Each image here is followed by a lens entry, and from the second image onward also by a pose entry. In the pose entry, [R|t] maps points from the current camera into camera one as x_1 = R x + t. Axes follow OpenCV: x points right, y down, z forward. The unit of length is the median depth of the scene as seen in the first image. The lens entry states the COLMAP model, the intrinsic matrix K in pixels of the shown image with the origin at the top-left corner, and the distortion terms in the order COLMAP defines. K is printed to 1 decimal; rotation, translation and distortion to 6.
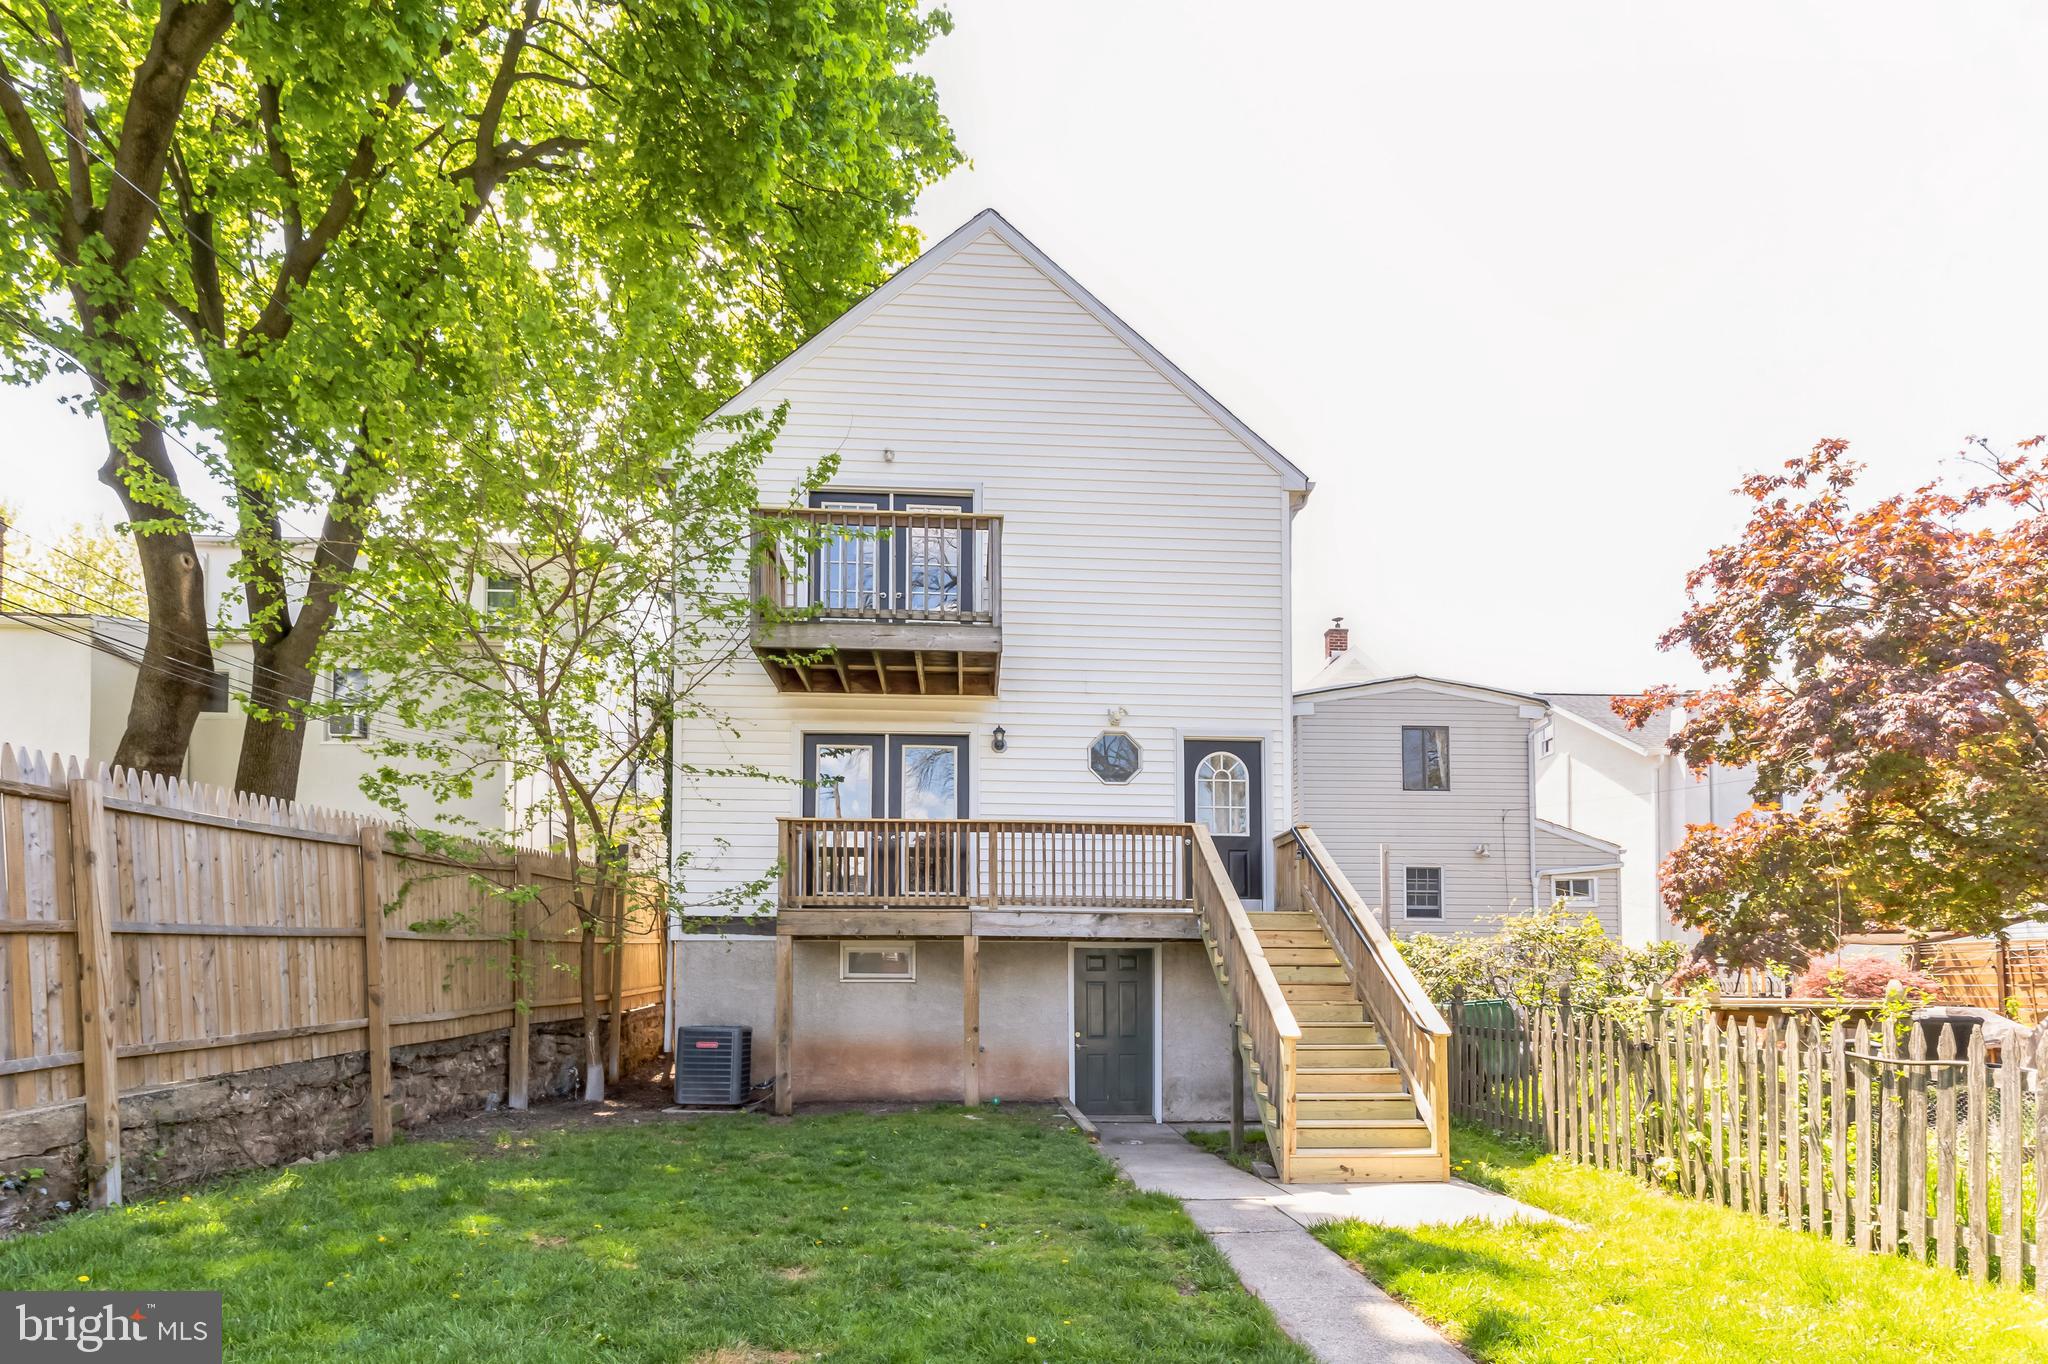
lens RADIAL K [[1029.2, 0, 1020.8], [0, 1029.2, 955.5], [0, 0, 1]] dist [-0.001284, -0.000741]
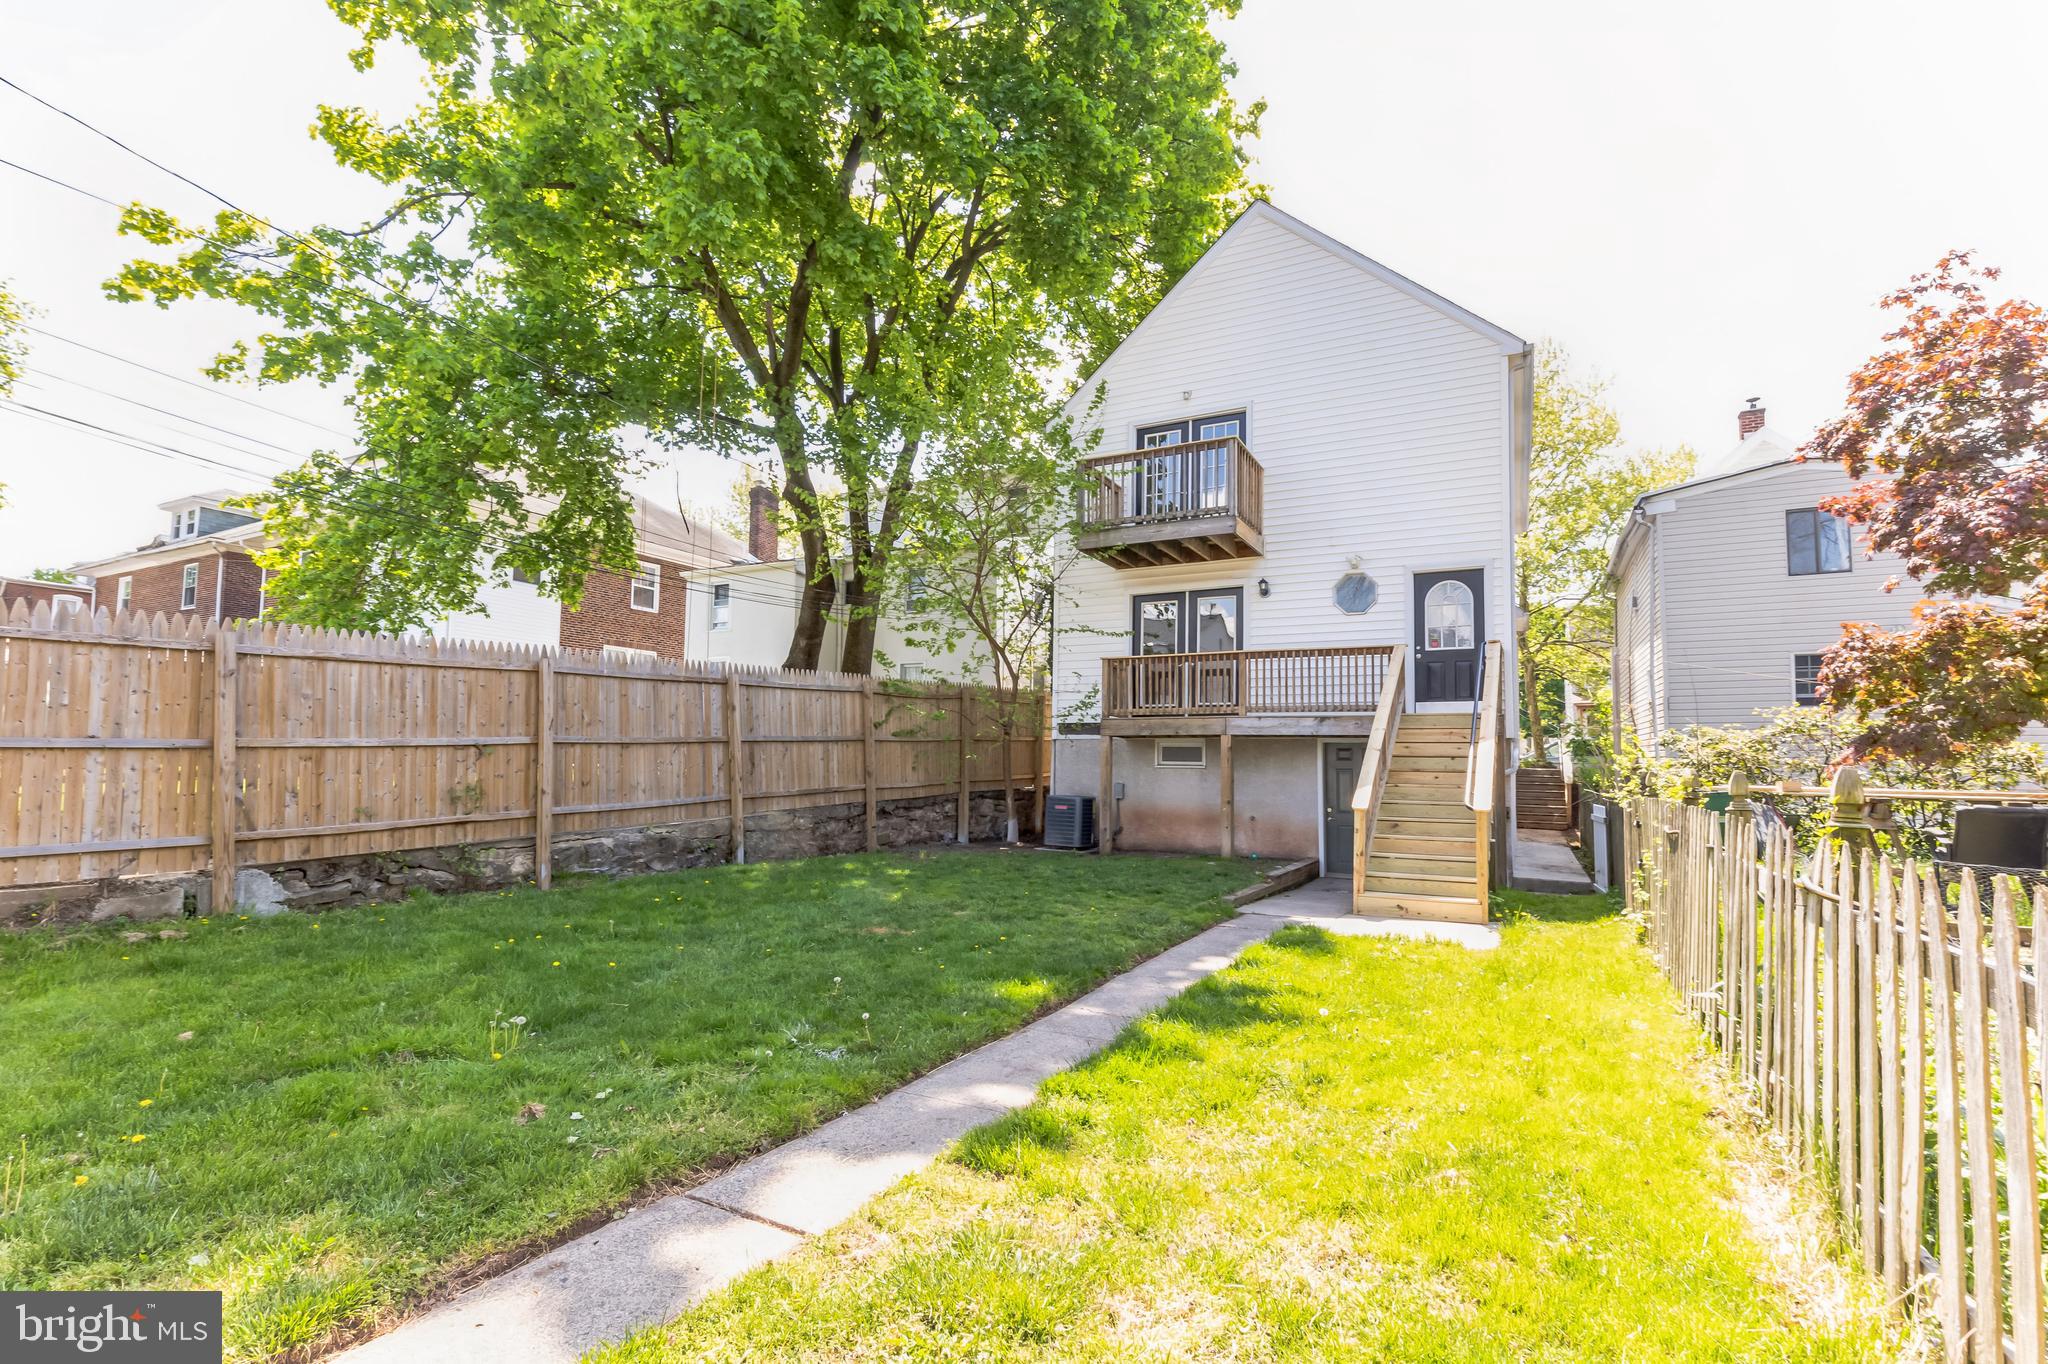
lens RADIAL K [[932.3, 0, 1030.0], [0, 932.3, 714.1], [0, 0, 1]] dist [-0.002036, -0.000436]
pose [[0.853140, -0.021774, -0.521227, 0.375100], [0.004646, 0.999406, -0.034146, -0.004725], [0.521661, 0.026710, 0.852734, -0.211990]]
